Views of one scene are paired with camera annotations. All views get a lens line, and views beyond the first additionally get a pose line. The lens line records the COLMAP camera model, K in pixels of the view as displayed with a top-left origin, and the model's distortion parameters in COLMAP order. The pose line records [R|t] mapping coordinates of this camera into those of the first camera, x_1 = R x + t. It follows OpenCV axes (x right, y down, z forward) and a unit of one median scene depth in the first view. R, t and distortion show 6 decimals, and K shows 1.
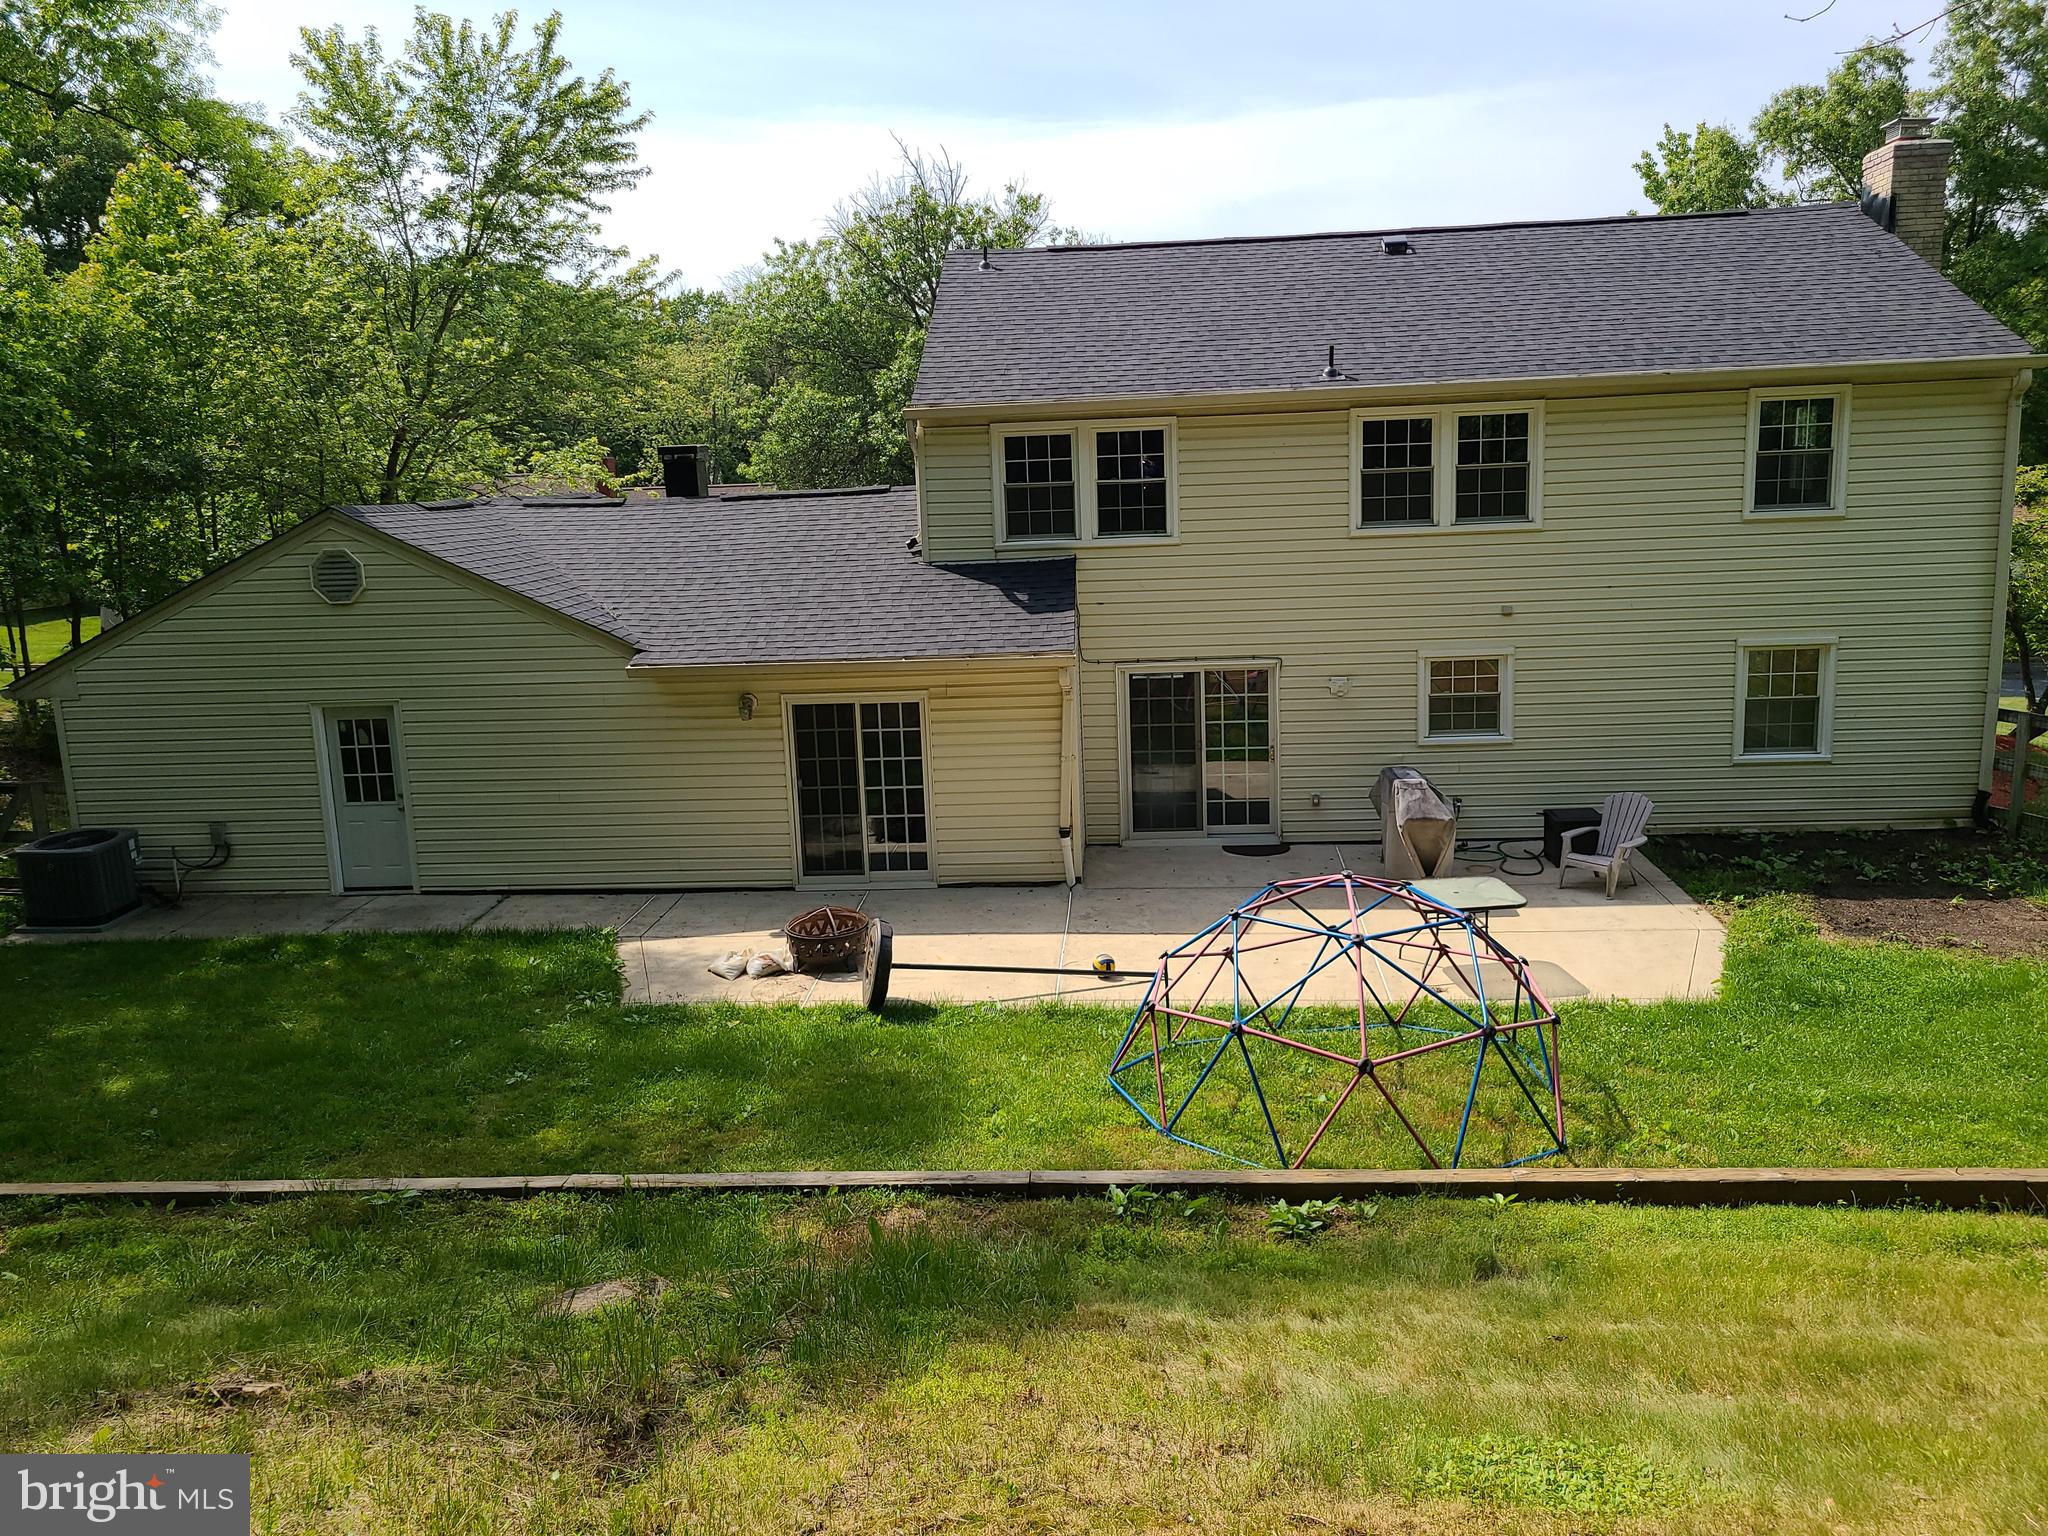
lens RADIAL K [[1564.4, 0, 1024.0], [0, 1564.4, 768.0], [0, 0, 1]] dist [0.055606, -0.049225]
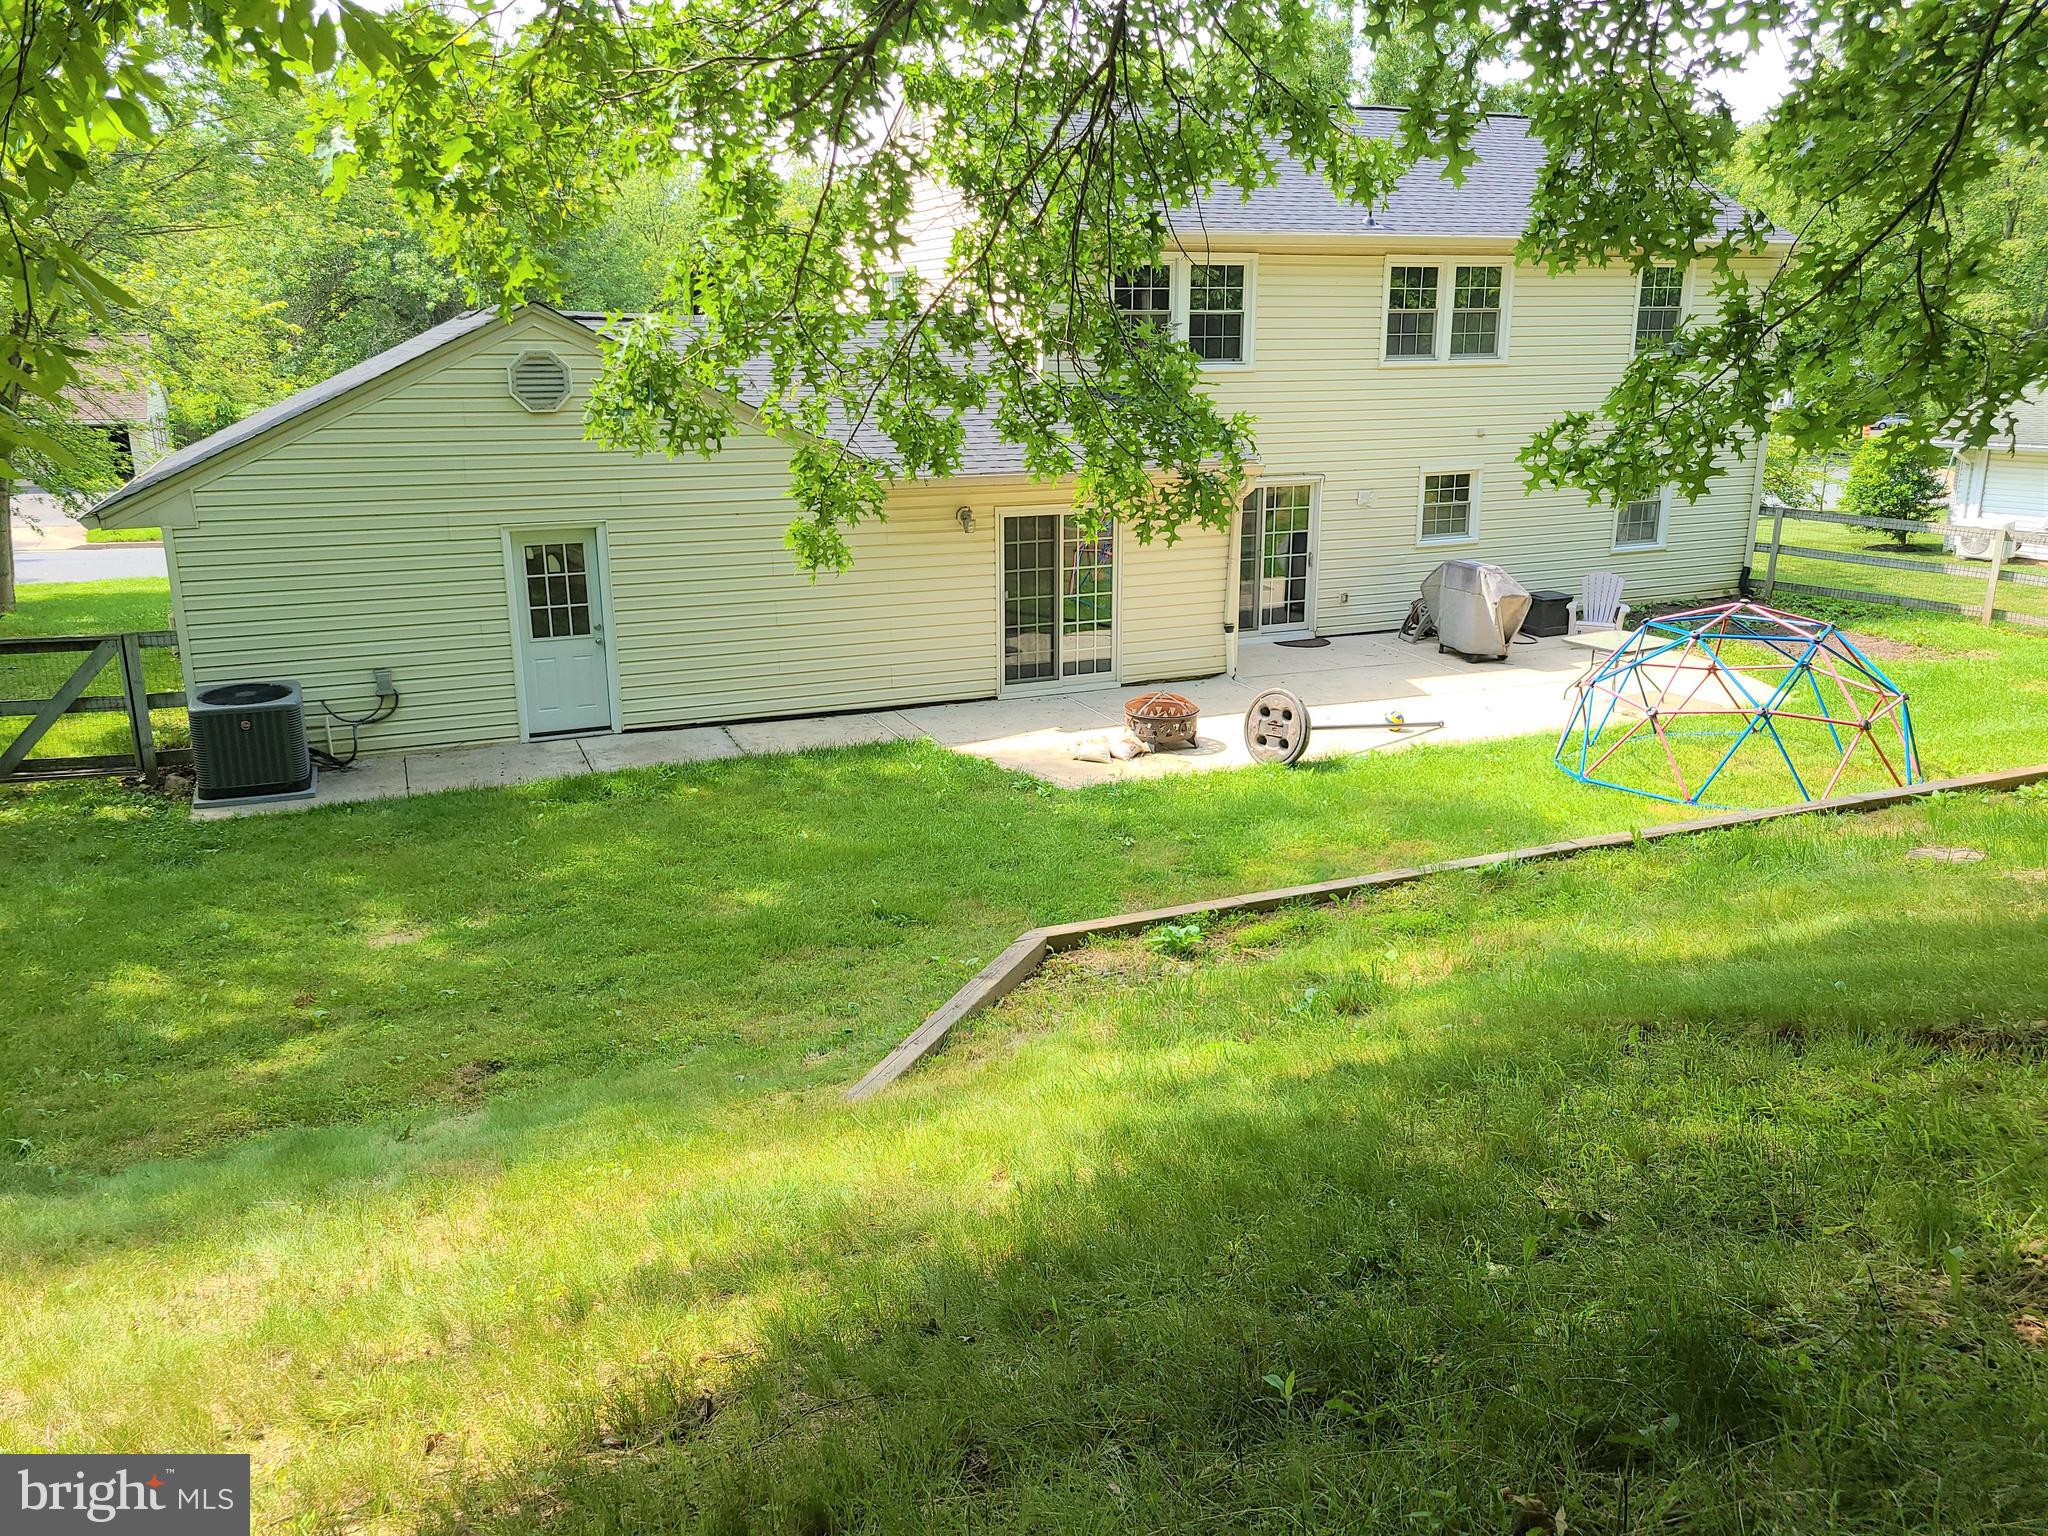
lens RADIAL K [[1564.4, 0, 1024.0], [0, 1564.4, 768.0], [0, 0, 1]] dist [0.055606, -0.049225]
pose [[0.885156, -0.090665, 0.456375, -0.603374], [0.061708, 0.995042, 0.077992, 0.043043], [-0.461184, -0.040873, 0.886363, 0.069829]]
